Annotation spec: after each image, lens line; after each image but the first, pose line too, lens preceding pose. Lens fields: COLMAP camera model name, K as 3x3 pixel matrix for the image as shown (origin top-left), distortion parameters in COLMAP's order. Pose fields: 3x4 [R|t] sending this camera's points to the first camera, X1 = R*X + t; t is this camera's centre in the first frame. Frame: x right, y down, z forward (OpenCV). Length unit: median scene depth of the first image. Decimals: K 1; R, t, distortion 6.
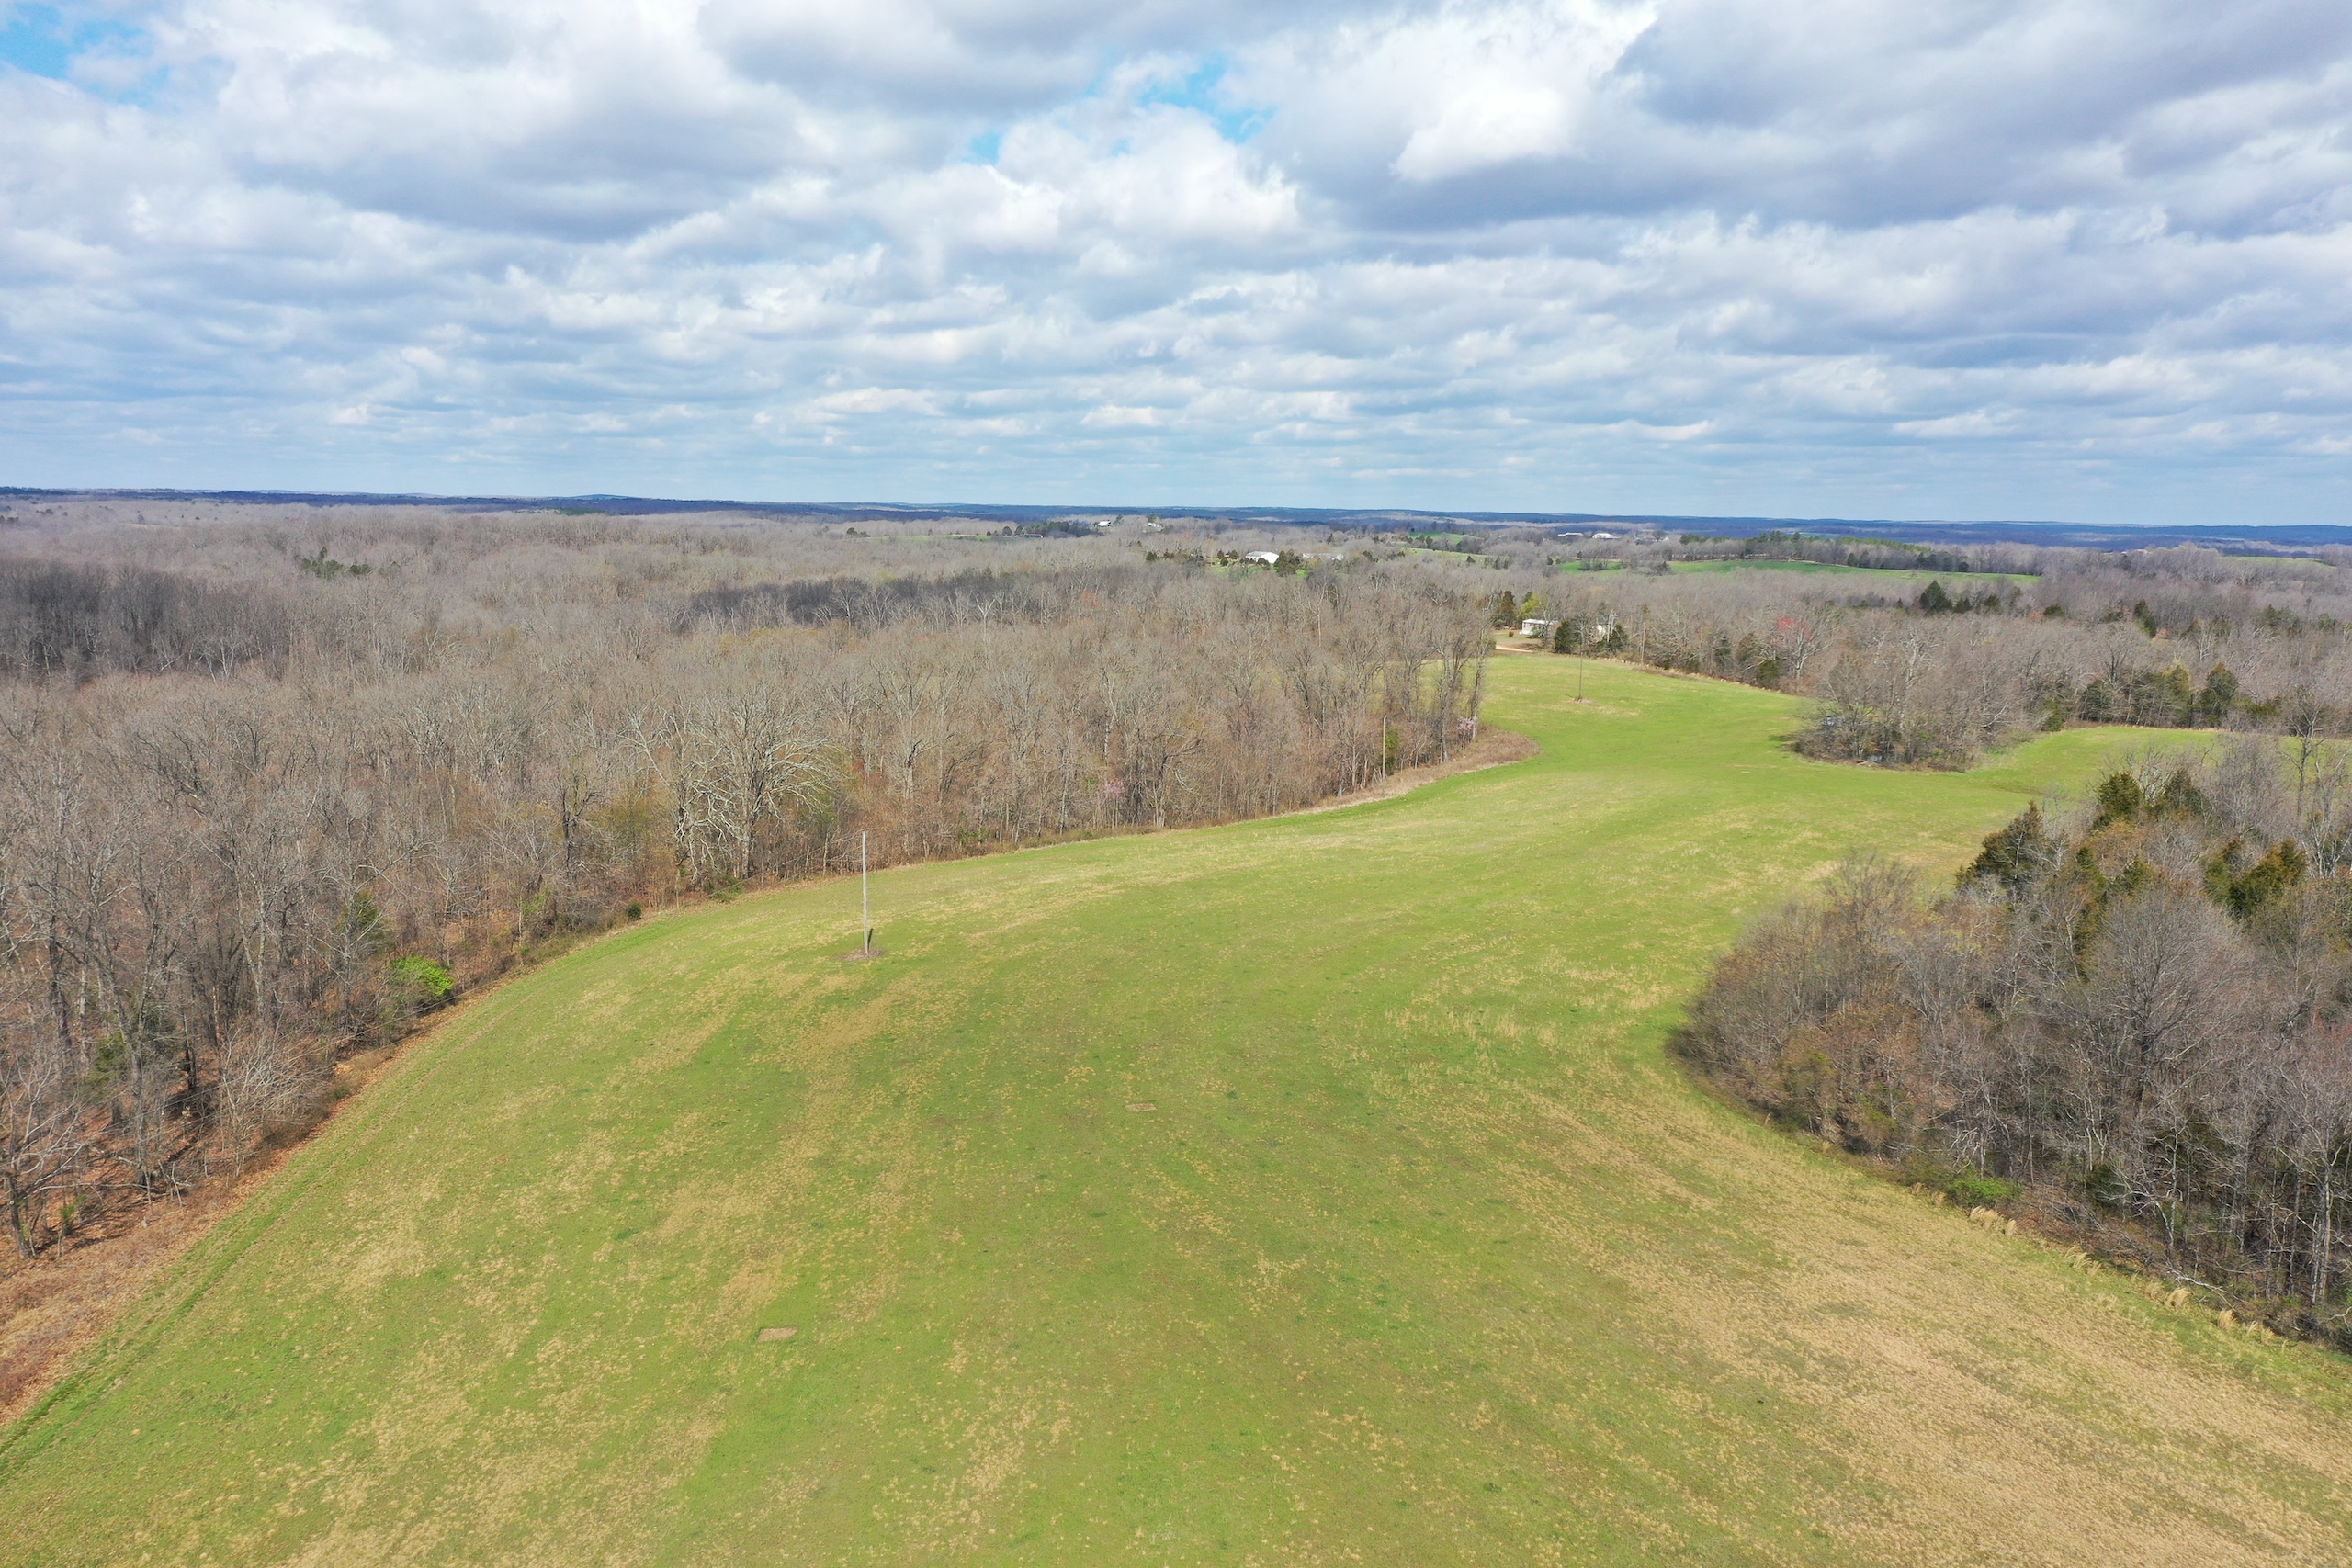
lens RADIAL K [[1882.7, 0, 1176.0], [0, 1882.7, 784.0], [0, 0, 1]] dist [0.000310, 0.001269]
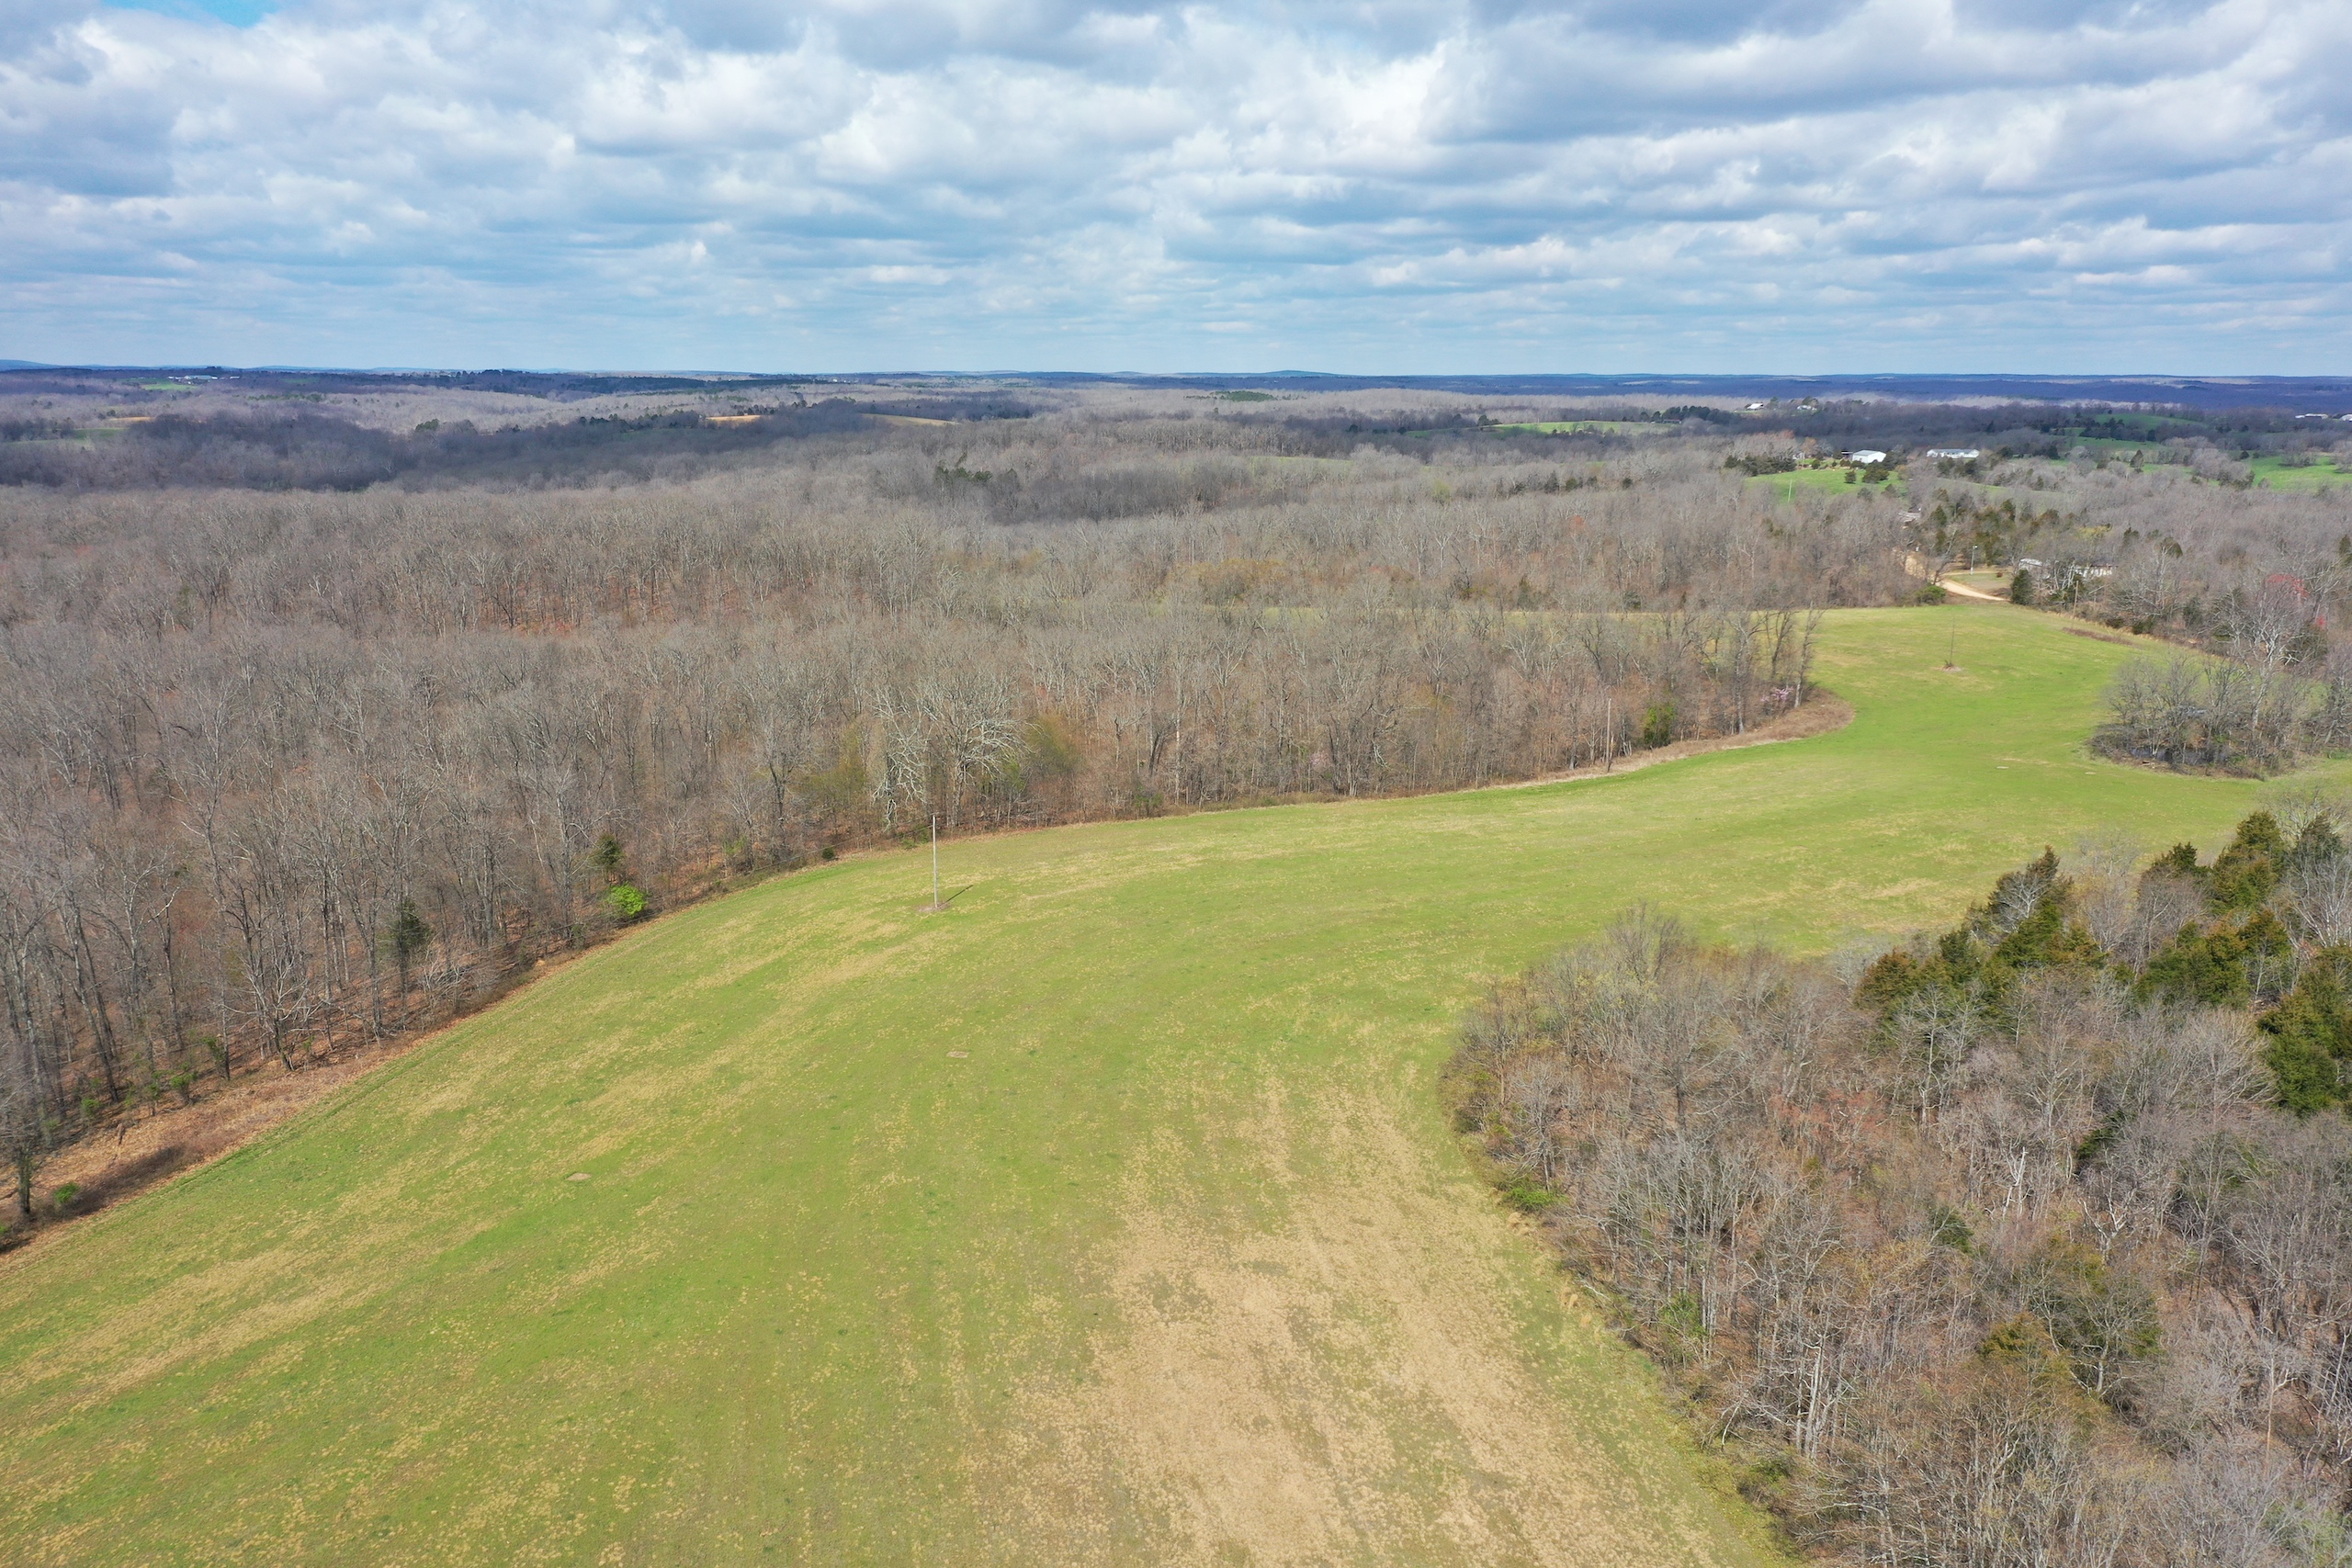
lens RADIAL K [[1882.7, 0, 1176.0], [0, 1882.7, 784.0], [0, 0, 1]] dist [0.000310, 0.001269]
pose [[0.936031, 0.065672, -0.345736, 0.553425], [-0.041856, 0.996235, 0.075914, -0.128628], [0.349420, -0.056587, 0.935256, -0.213208]]
